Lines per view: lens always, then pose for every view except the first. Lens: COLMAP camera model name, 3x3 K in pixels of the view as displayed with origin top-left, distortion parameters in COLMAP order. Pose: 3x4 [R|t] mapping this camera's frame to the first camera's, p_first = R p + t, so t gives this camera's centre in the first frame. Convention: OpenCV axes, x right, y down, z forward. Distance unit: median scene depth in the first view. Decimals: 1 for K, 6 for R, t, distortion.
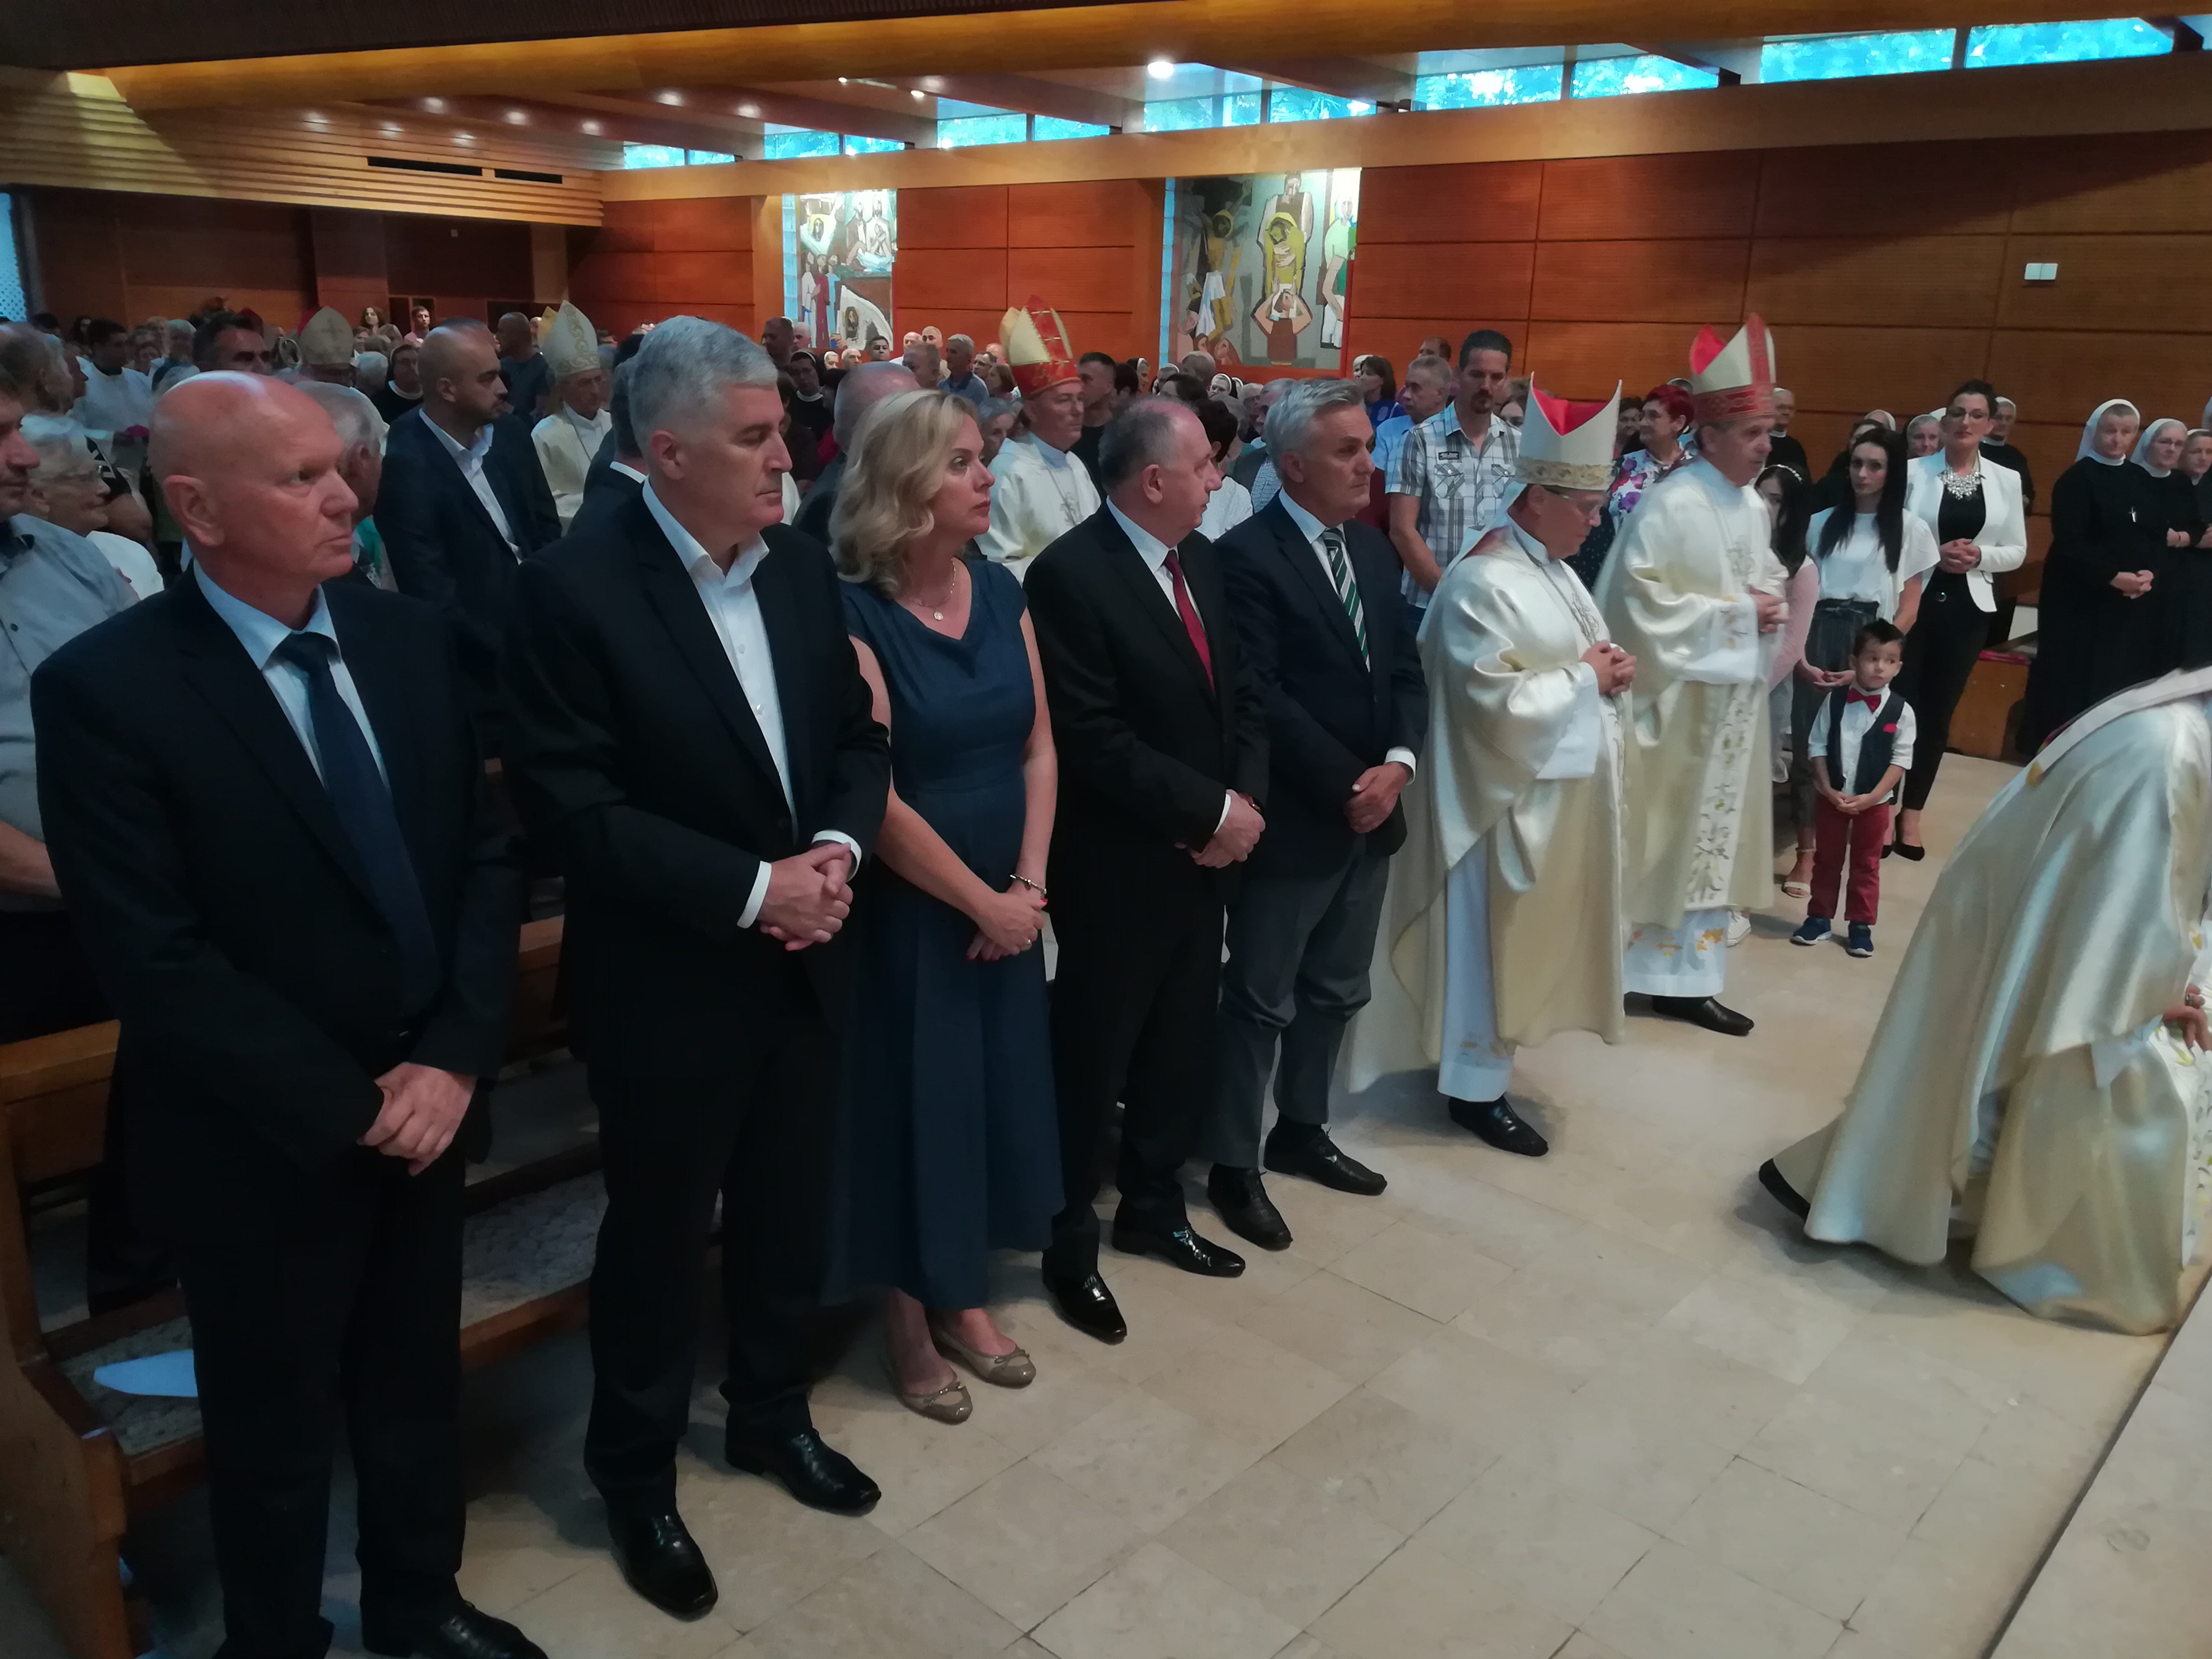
lens RADIAL K [[1730.4, 0, 1075.2], [0, 1730.4, 847.4], [0, 0, 1]] dist [0.049745, -0.053596]
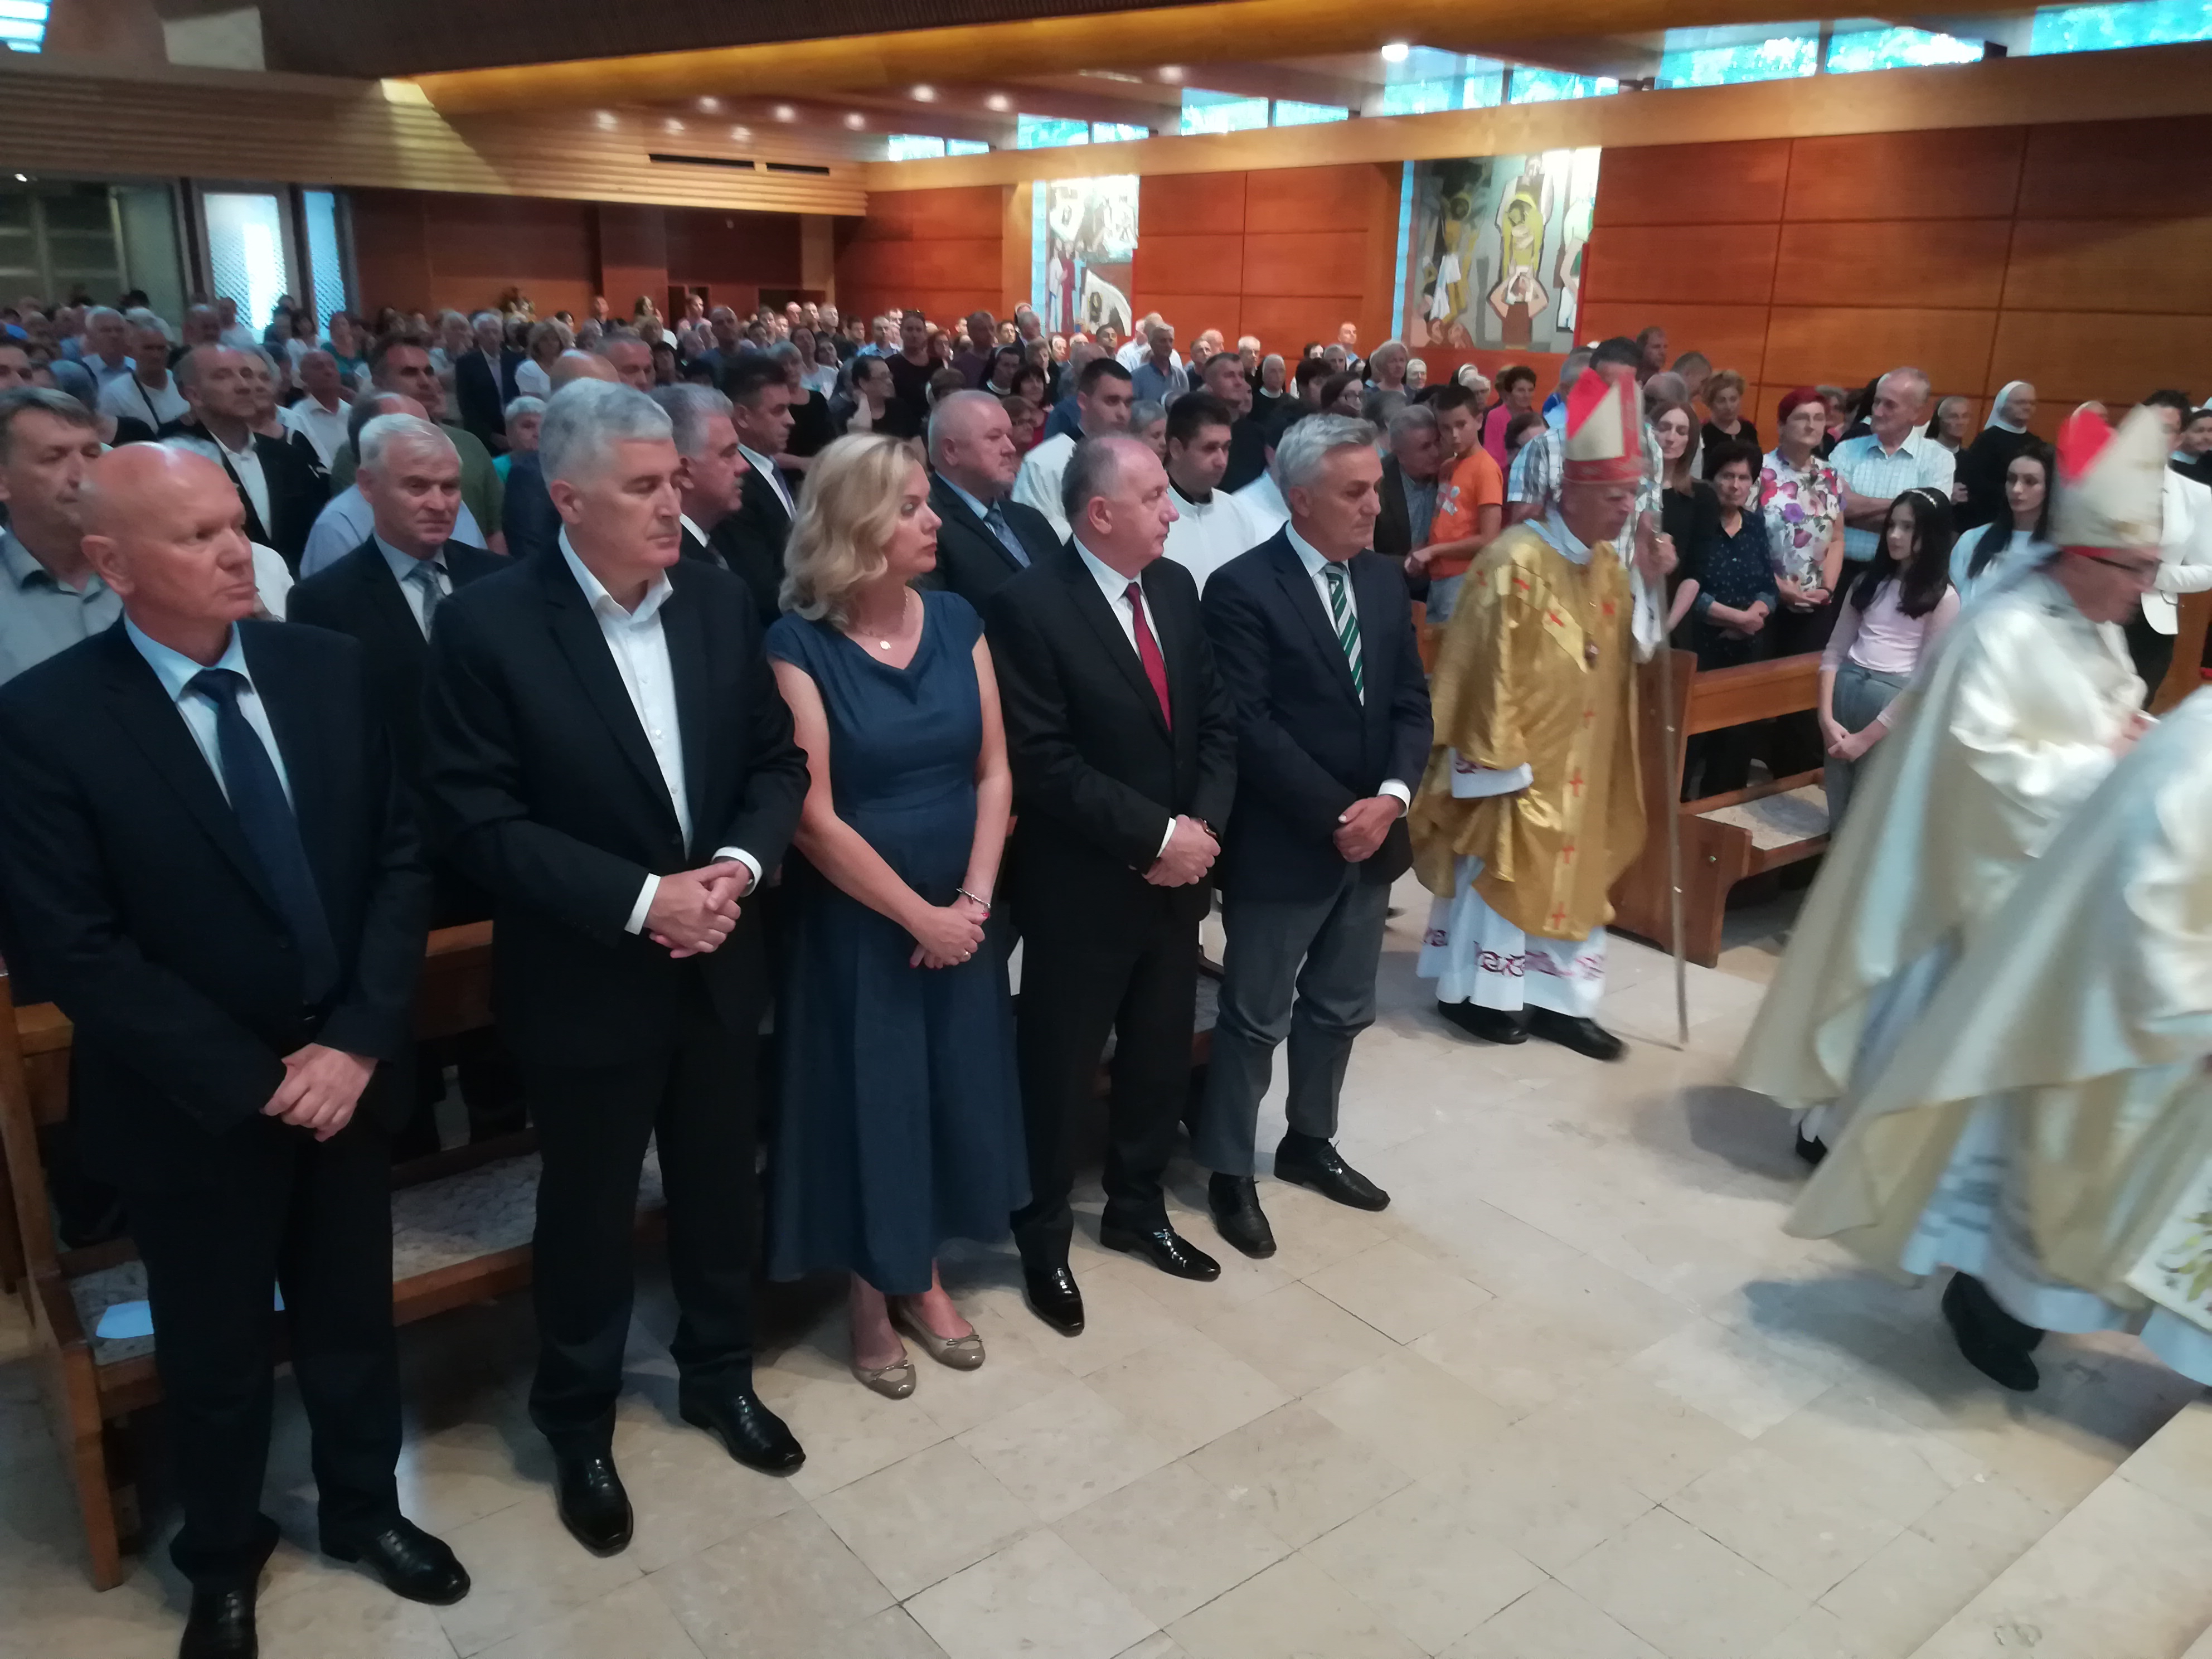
lens RADIAL K [[1730.4, 0, 1105.9], [0, 1730.4, 832.3], [0, 0, 1]] dist [0.049745, -0.053596]
pose [[0.987173, 0.042843, -0.153800, 0.166362], [-0.041269, 0.999058, 0.013410, -0.028400], [0.154230, -0.006891, 0.988011, -0.024385]]
